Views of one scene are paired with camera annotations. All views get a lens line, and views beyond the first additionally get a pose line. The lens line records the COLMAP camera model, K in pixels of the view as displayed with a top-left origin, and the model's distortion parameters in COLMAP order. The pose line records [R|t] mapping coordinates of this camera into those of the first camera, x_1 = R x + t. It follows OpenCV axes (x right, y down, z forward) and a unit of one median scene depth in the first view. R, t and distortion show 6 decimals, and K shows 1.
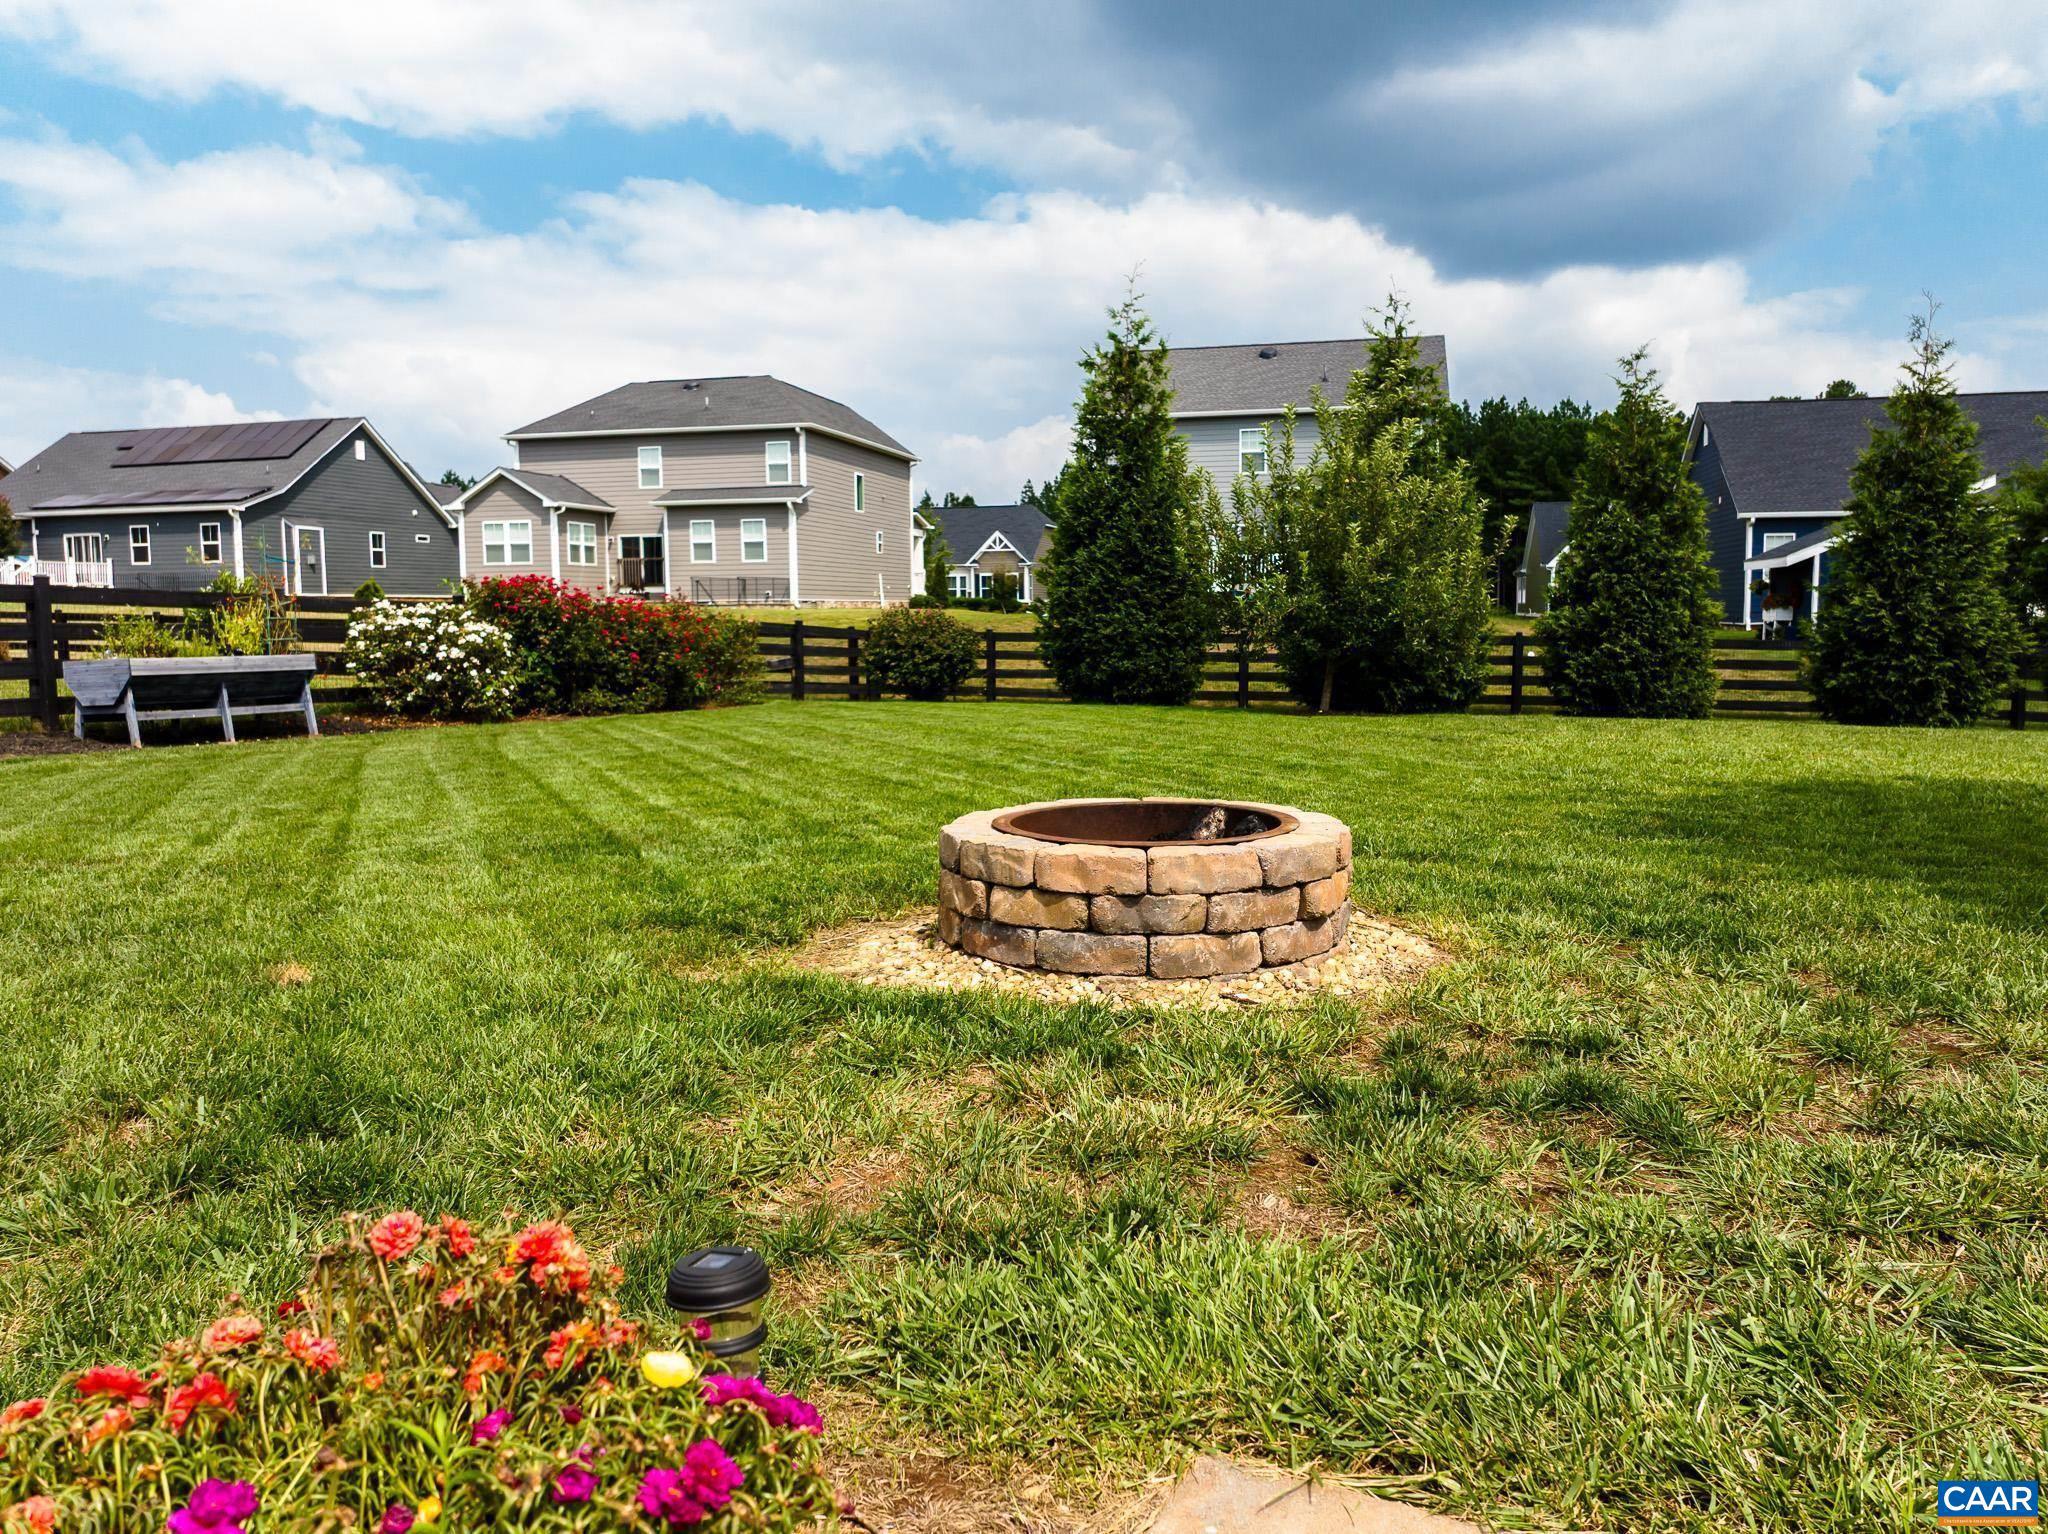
lens RADIAL K [[1441.9, 0, 1032.2], [0, 1441.9, 754.1], [0, 0, 1]] dist [-0.033847, -0.000486]
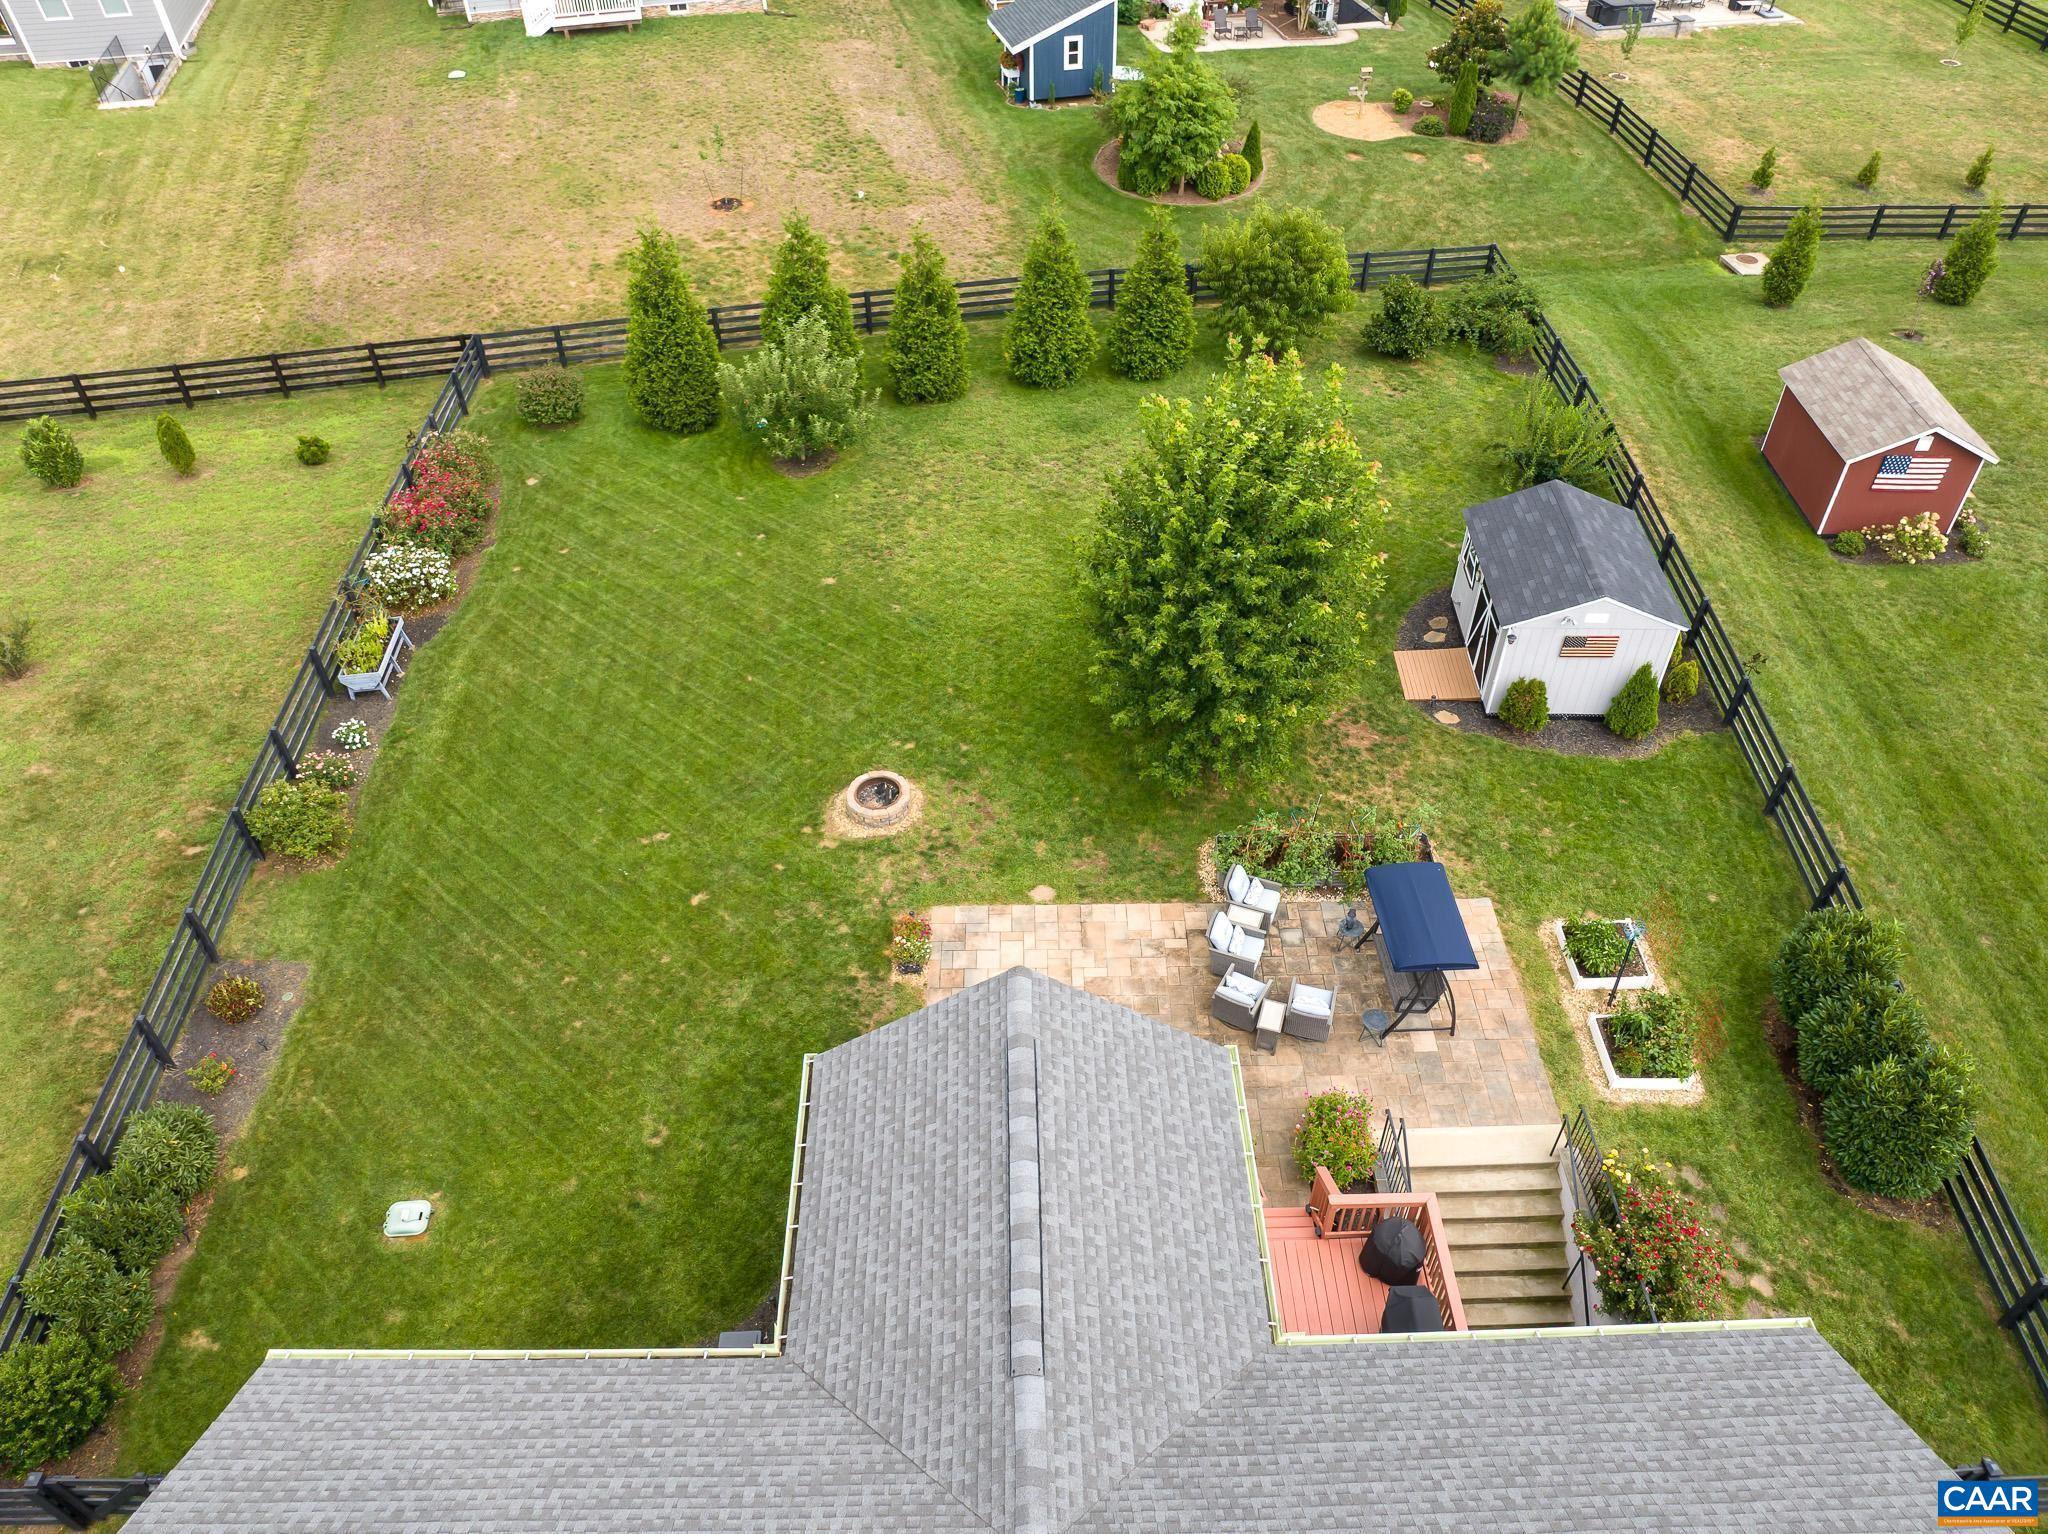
lens RADIAL K [[1435.2, 0, 1024.0], [0, 1435.2, 767.0], [0, 0, 1]] dist [-0.058473, 0.036125]
pose [[0.894088, -0.313480, 0.319902, -0.098712], [0.049334, 0.778821, 0.625303, -0.294312], [-0.445166, -0.543293, 0.711800, -0.276385]]
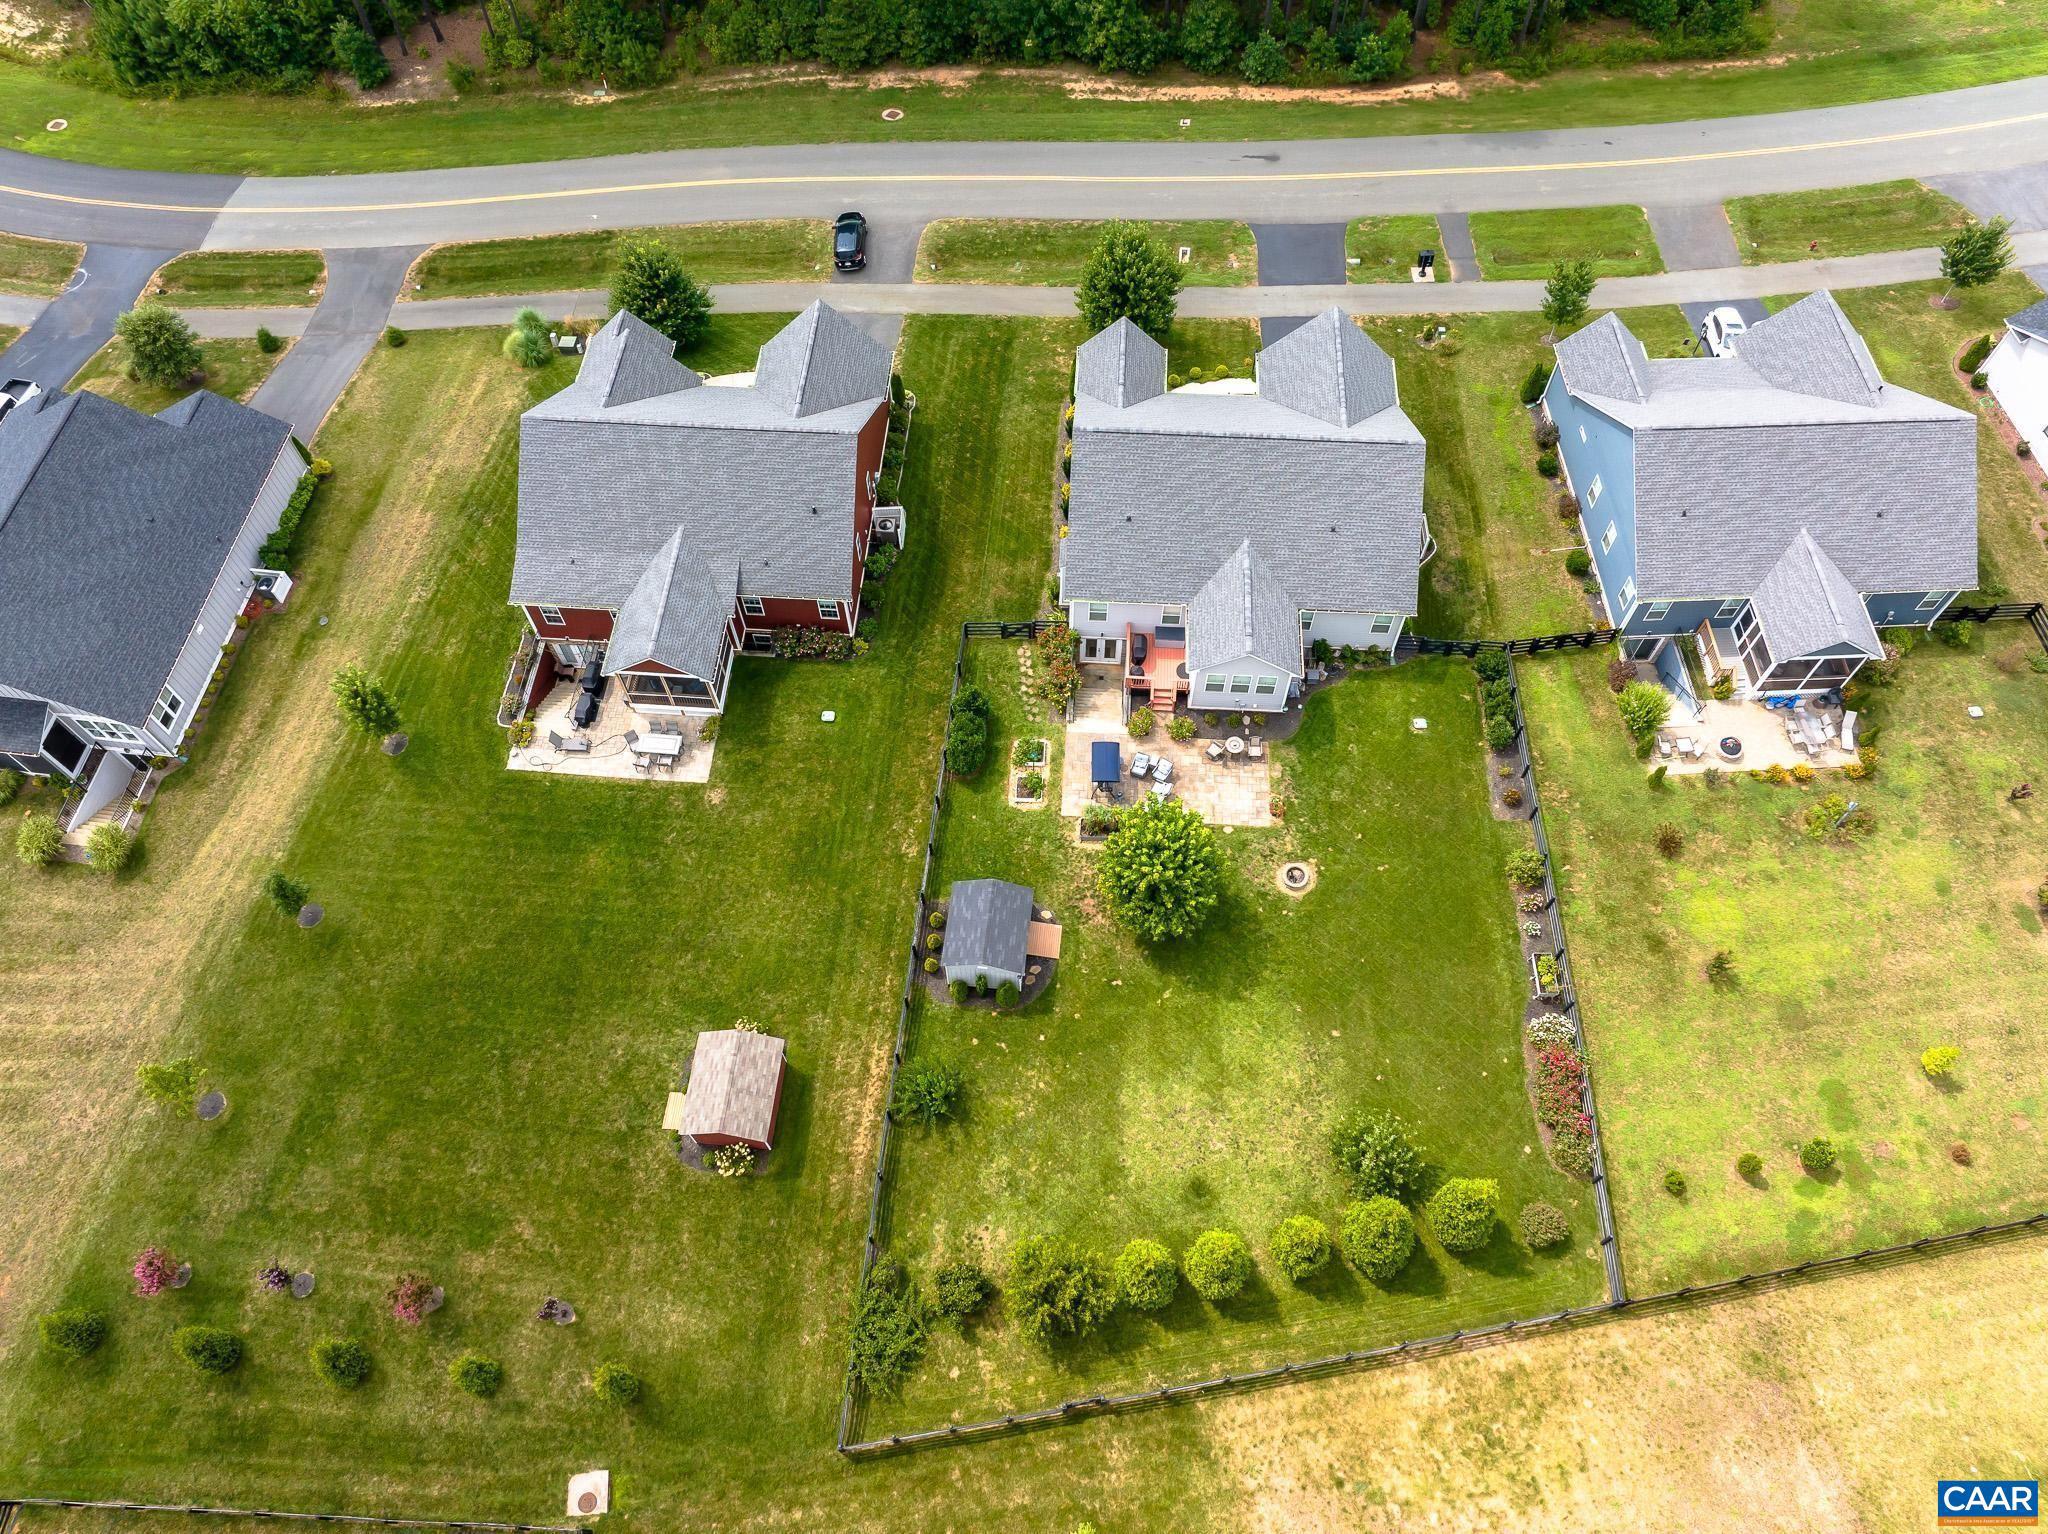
lens RADIAL K [[1441.9, 0, 1032.2], [0, 1441.9, 754.1], [0, 0, 1]] dist [-0.033847, -0.000486]
pose [[-0.924213, 0.336690, -0.180195, 0.380120], [-0.024593, 0.418411, 0.907925, -1.088292], [0.381085, 0.843547, -0.378421, 0.352890]]
